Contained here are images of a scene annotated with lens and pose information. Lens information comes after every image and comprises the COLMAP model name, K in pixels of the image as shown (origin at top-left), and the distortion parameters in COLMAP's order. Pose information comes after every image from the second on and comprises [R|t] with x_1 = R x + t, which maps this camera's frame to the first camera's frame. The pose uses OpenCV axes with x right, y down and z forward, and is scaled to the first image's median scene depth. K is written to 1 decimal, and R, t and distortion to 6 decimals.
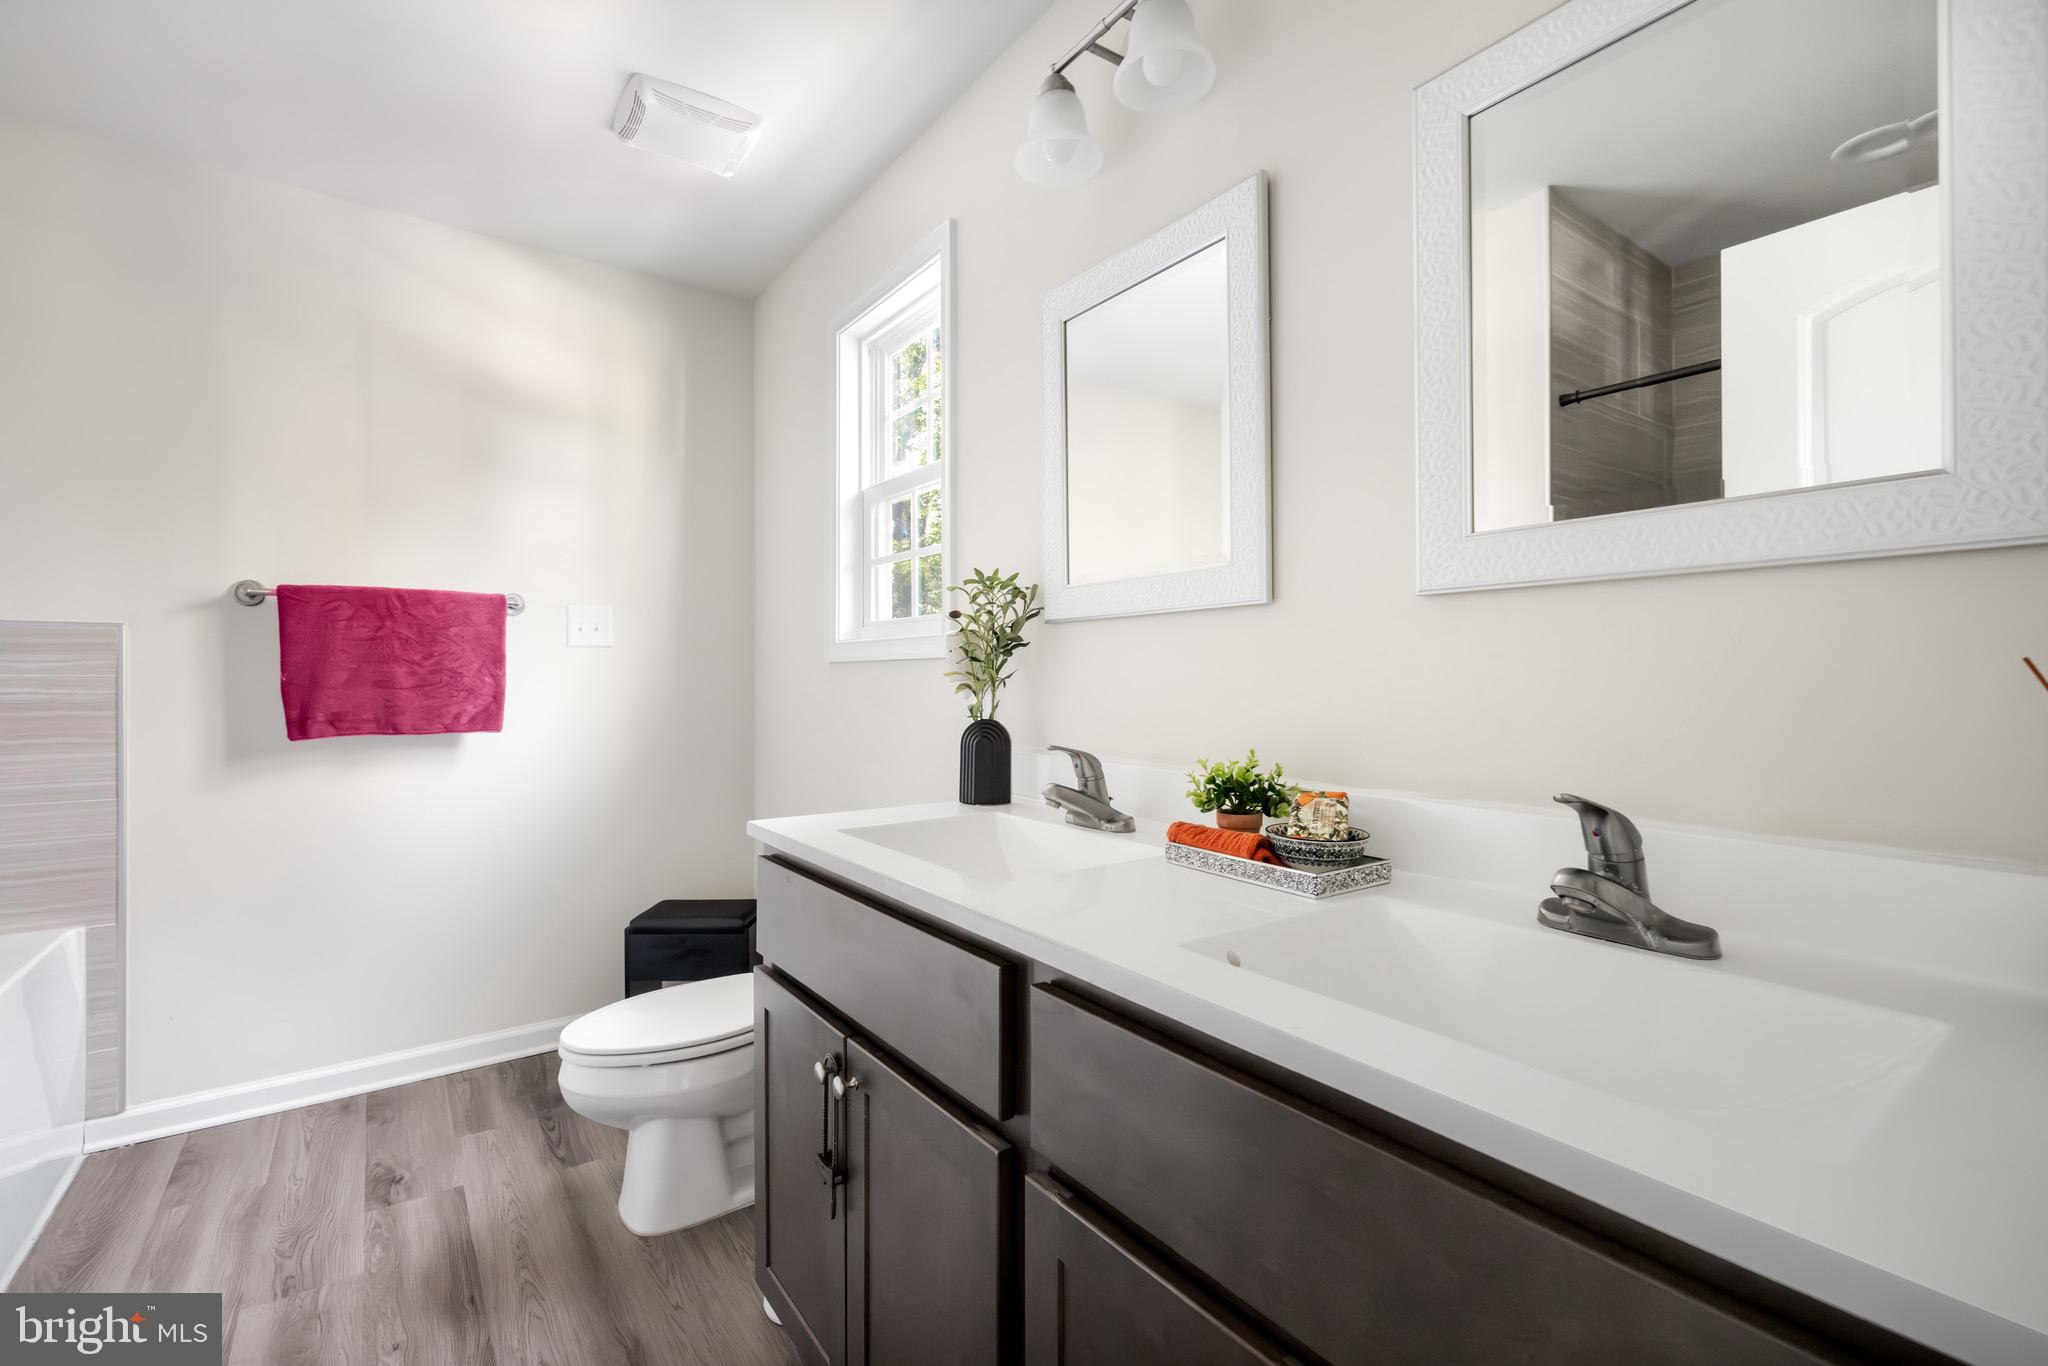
lens RADIAL K [[901.8, 0, 1024.1], [0, 901.8, 679.7], [0, 0, 1]] dist [-0.004039, -0.000033]
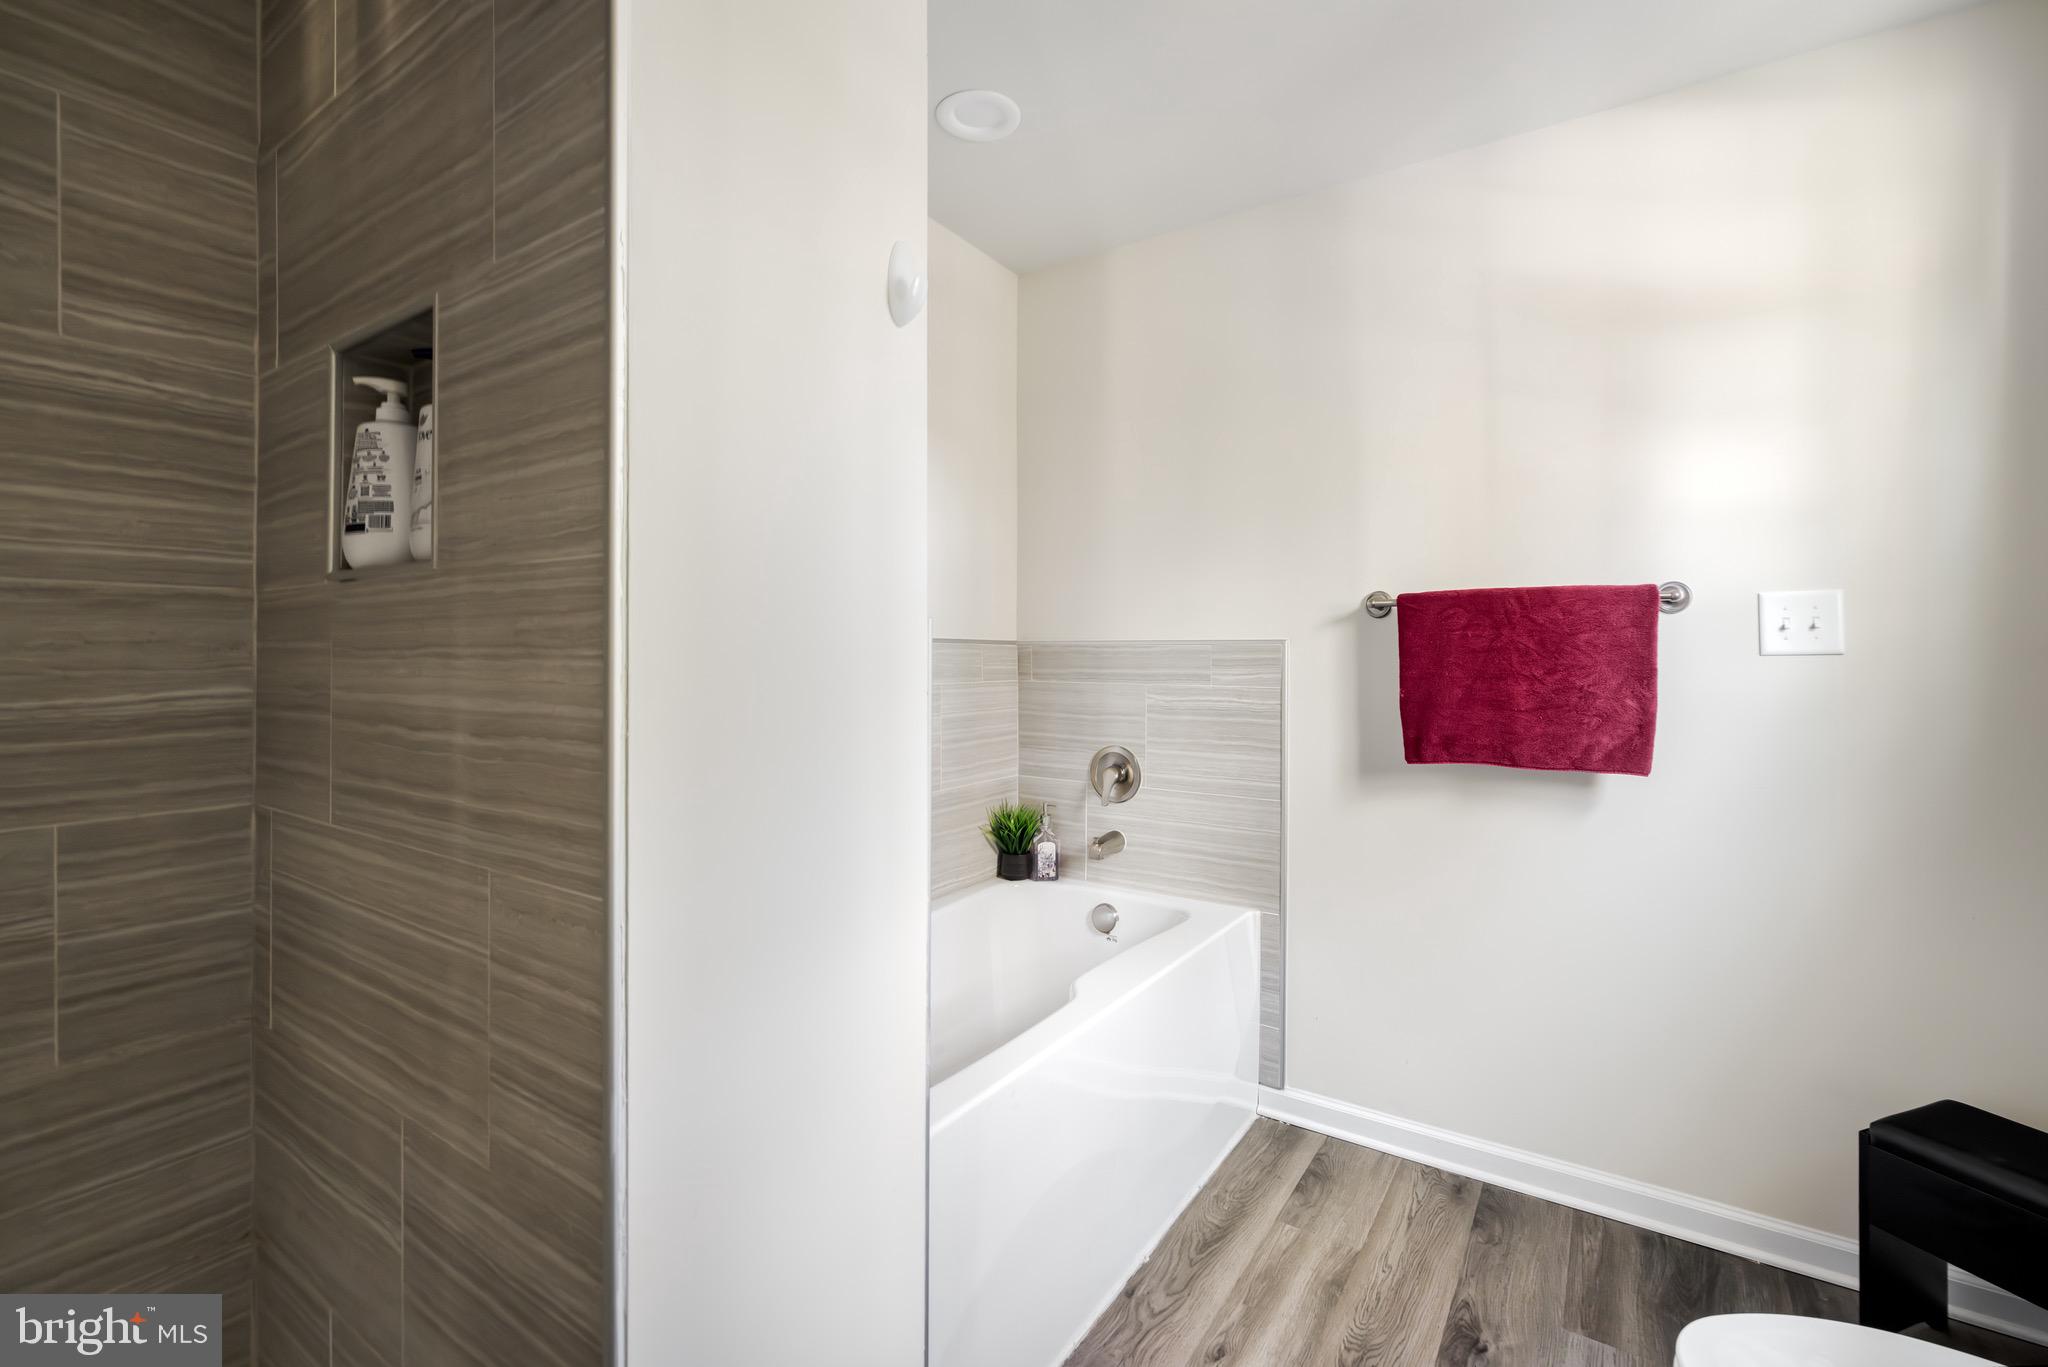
lens RADIAL K [[901.8, 0, 1018.2], [0, 901.8, 653.7], [0, 0, 1]] dist [-0.004039, -0.000033]
pose [[0.343162, 0.000683, -0.939276, -0.084708], [-0.000768, 1.000000, 0.000446, -0.043345], [0.939276, 0.000569, 0.343162, 0.303544]]
